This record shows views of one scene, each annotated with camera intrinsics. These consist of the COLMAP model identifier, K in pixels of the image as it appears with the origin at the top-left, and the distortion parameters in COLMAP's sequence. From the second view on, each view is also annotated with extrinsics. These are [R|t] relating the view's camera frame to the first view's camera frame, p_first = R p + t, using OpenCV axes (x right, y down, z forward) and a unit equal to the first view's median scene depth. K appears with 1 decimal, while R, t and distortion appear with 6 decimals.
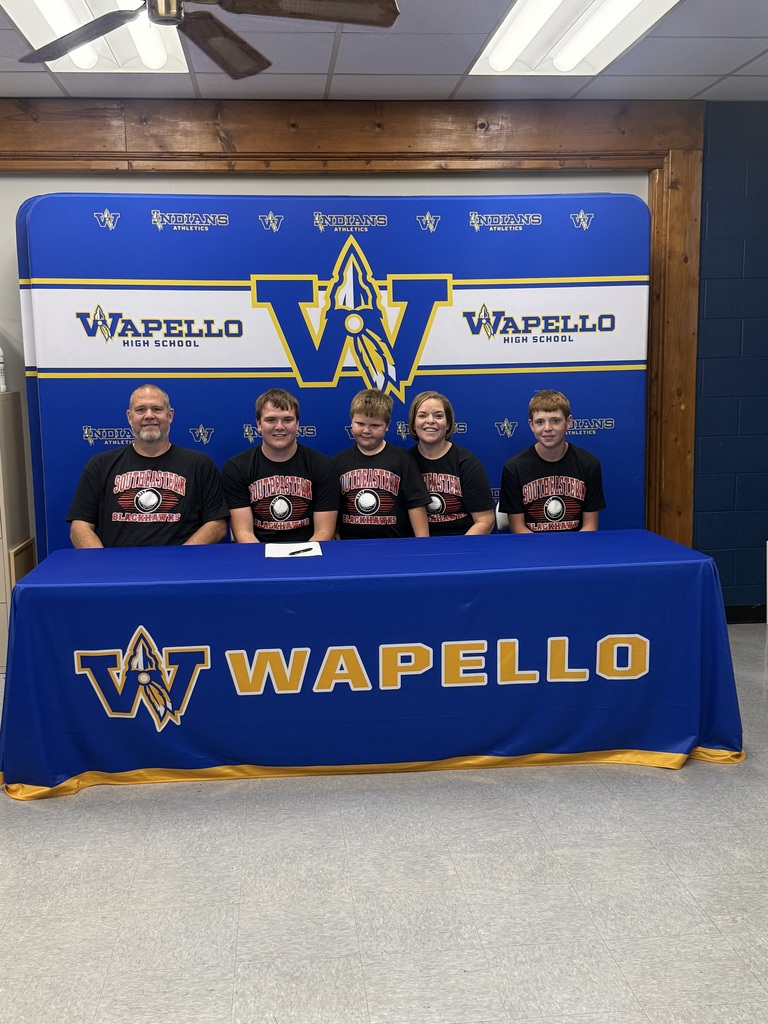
lens RADIAL K [[1079.1, 0, 384.0], [0, 1079.1, 512.0], [0, 0, 1]] dist [0.222865, -0.505620]
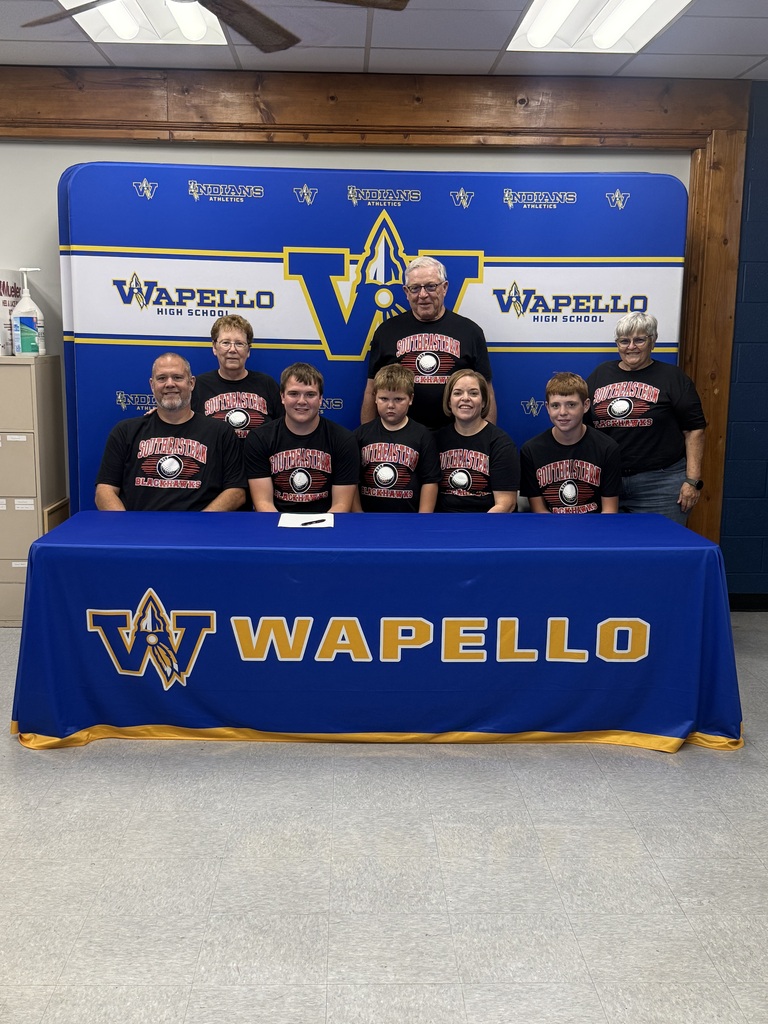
lens RADIAL K [[1079.1, 0, 384.0], [0, 1079.1, 512.0], [0, 0, 1]] dist [0.222865, -0.505620]
pose [[0.997521, 0.039857, -0.057990, 0.039374], [-0.038237, 0.998854, 0.028790, -0.004446], [0.059071, -0.026502, 0.997902, -0.012251]]
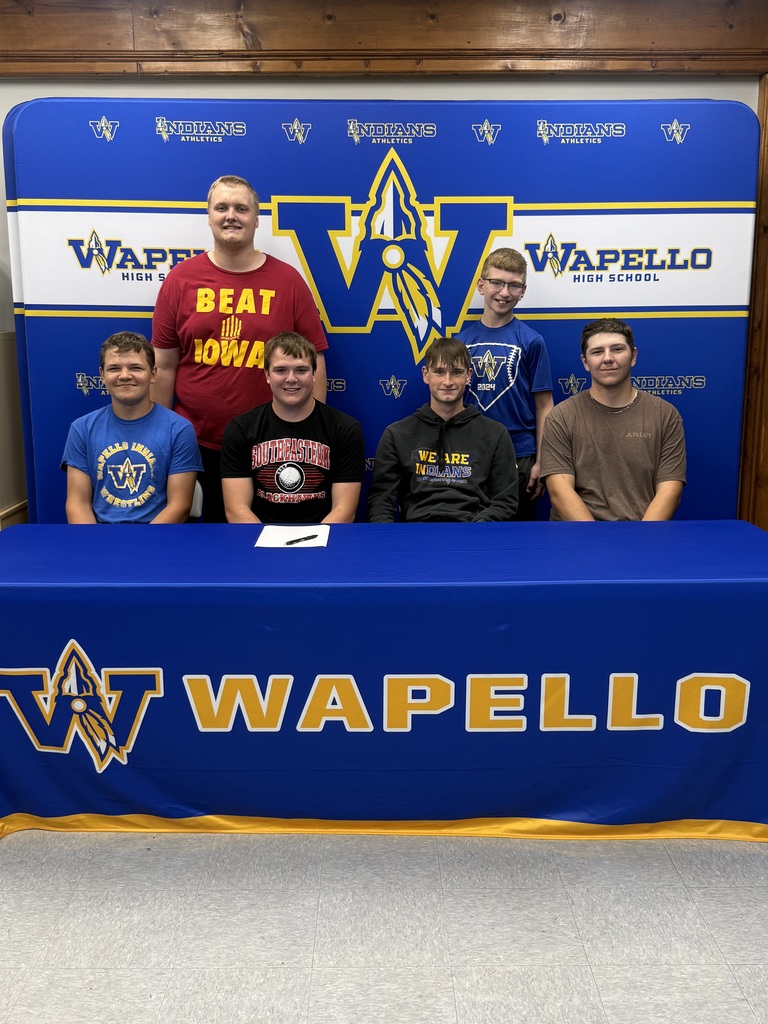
lens RADIAL K [[977.1, 0, 384.7], [0, 977.1, 507.1], [0, 0, 1]] dist [0.176472, -0.330342]
pose [[0.995923, 0.032311, -0.084217, 0.036916], [-0.027329, 0.997845, 0.059651, -0.026080], [0.085963, -0.057107, 0.994660, 0.233167]]
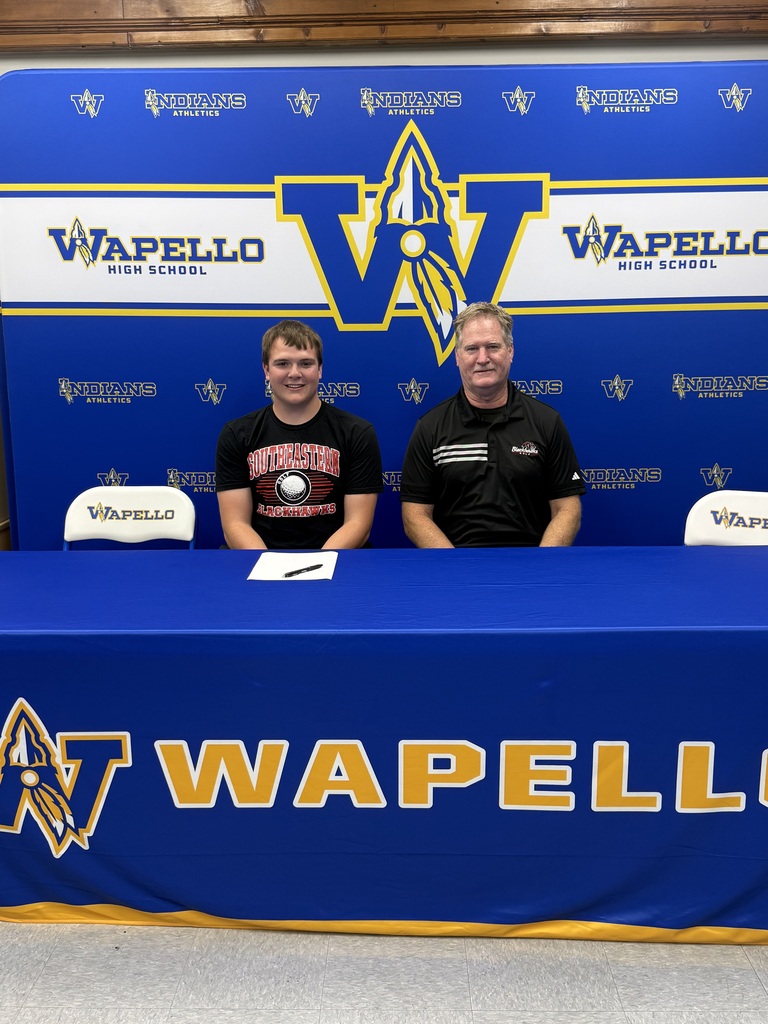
lens RADIAL K [[971.1, 0, 387.5], [0, 971.1, 515.6], [0, 0, 1]] dist [0.181740, -0.395750]
pose [[0.993613, 0.028422, -0.109205, 0.034233], [-0.021800, 0.997878, 0.061359, -0.029406], [0.110717, -0.058586, 0.992124, 0.326578]]
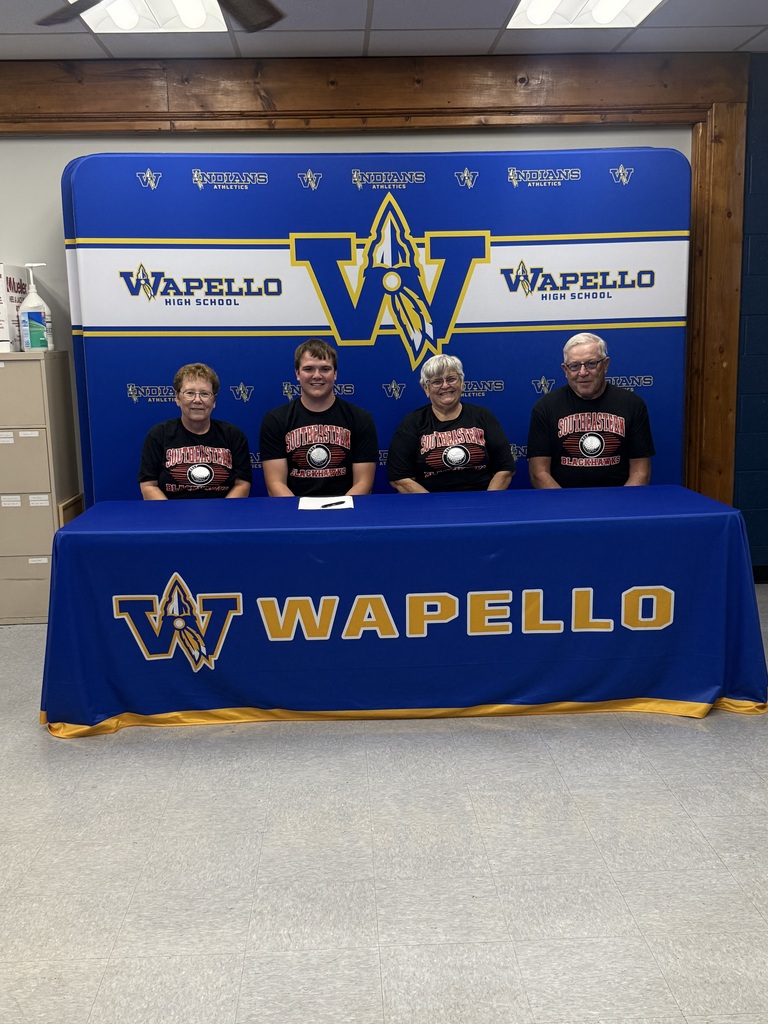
lens RADIAL K [[1079.7, 0, 391.5], [0, 1079.7, 515.2], [0, 0, 1]] dist [0.234827, -0.538849]
pose [[0.998804, 0.004953, -0.048637, 0.022832], [-0.003454, 0.999518, 0.030847, 0.012168], [0.048767, -0.030642, 0.998340, -0.016106]]
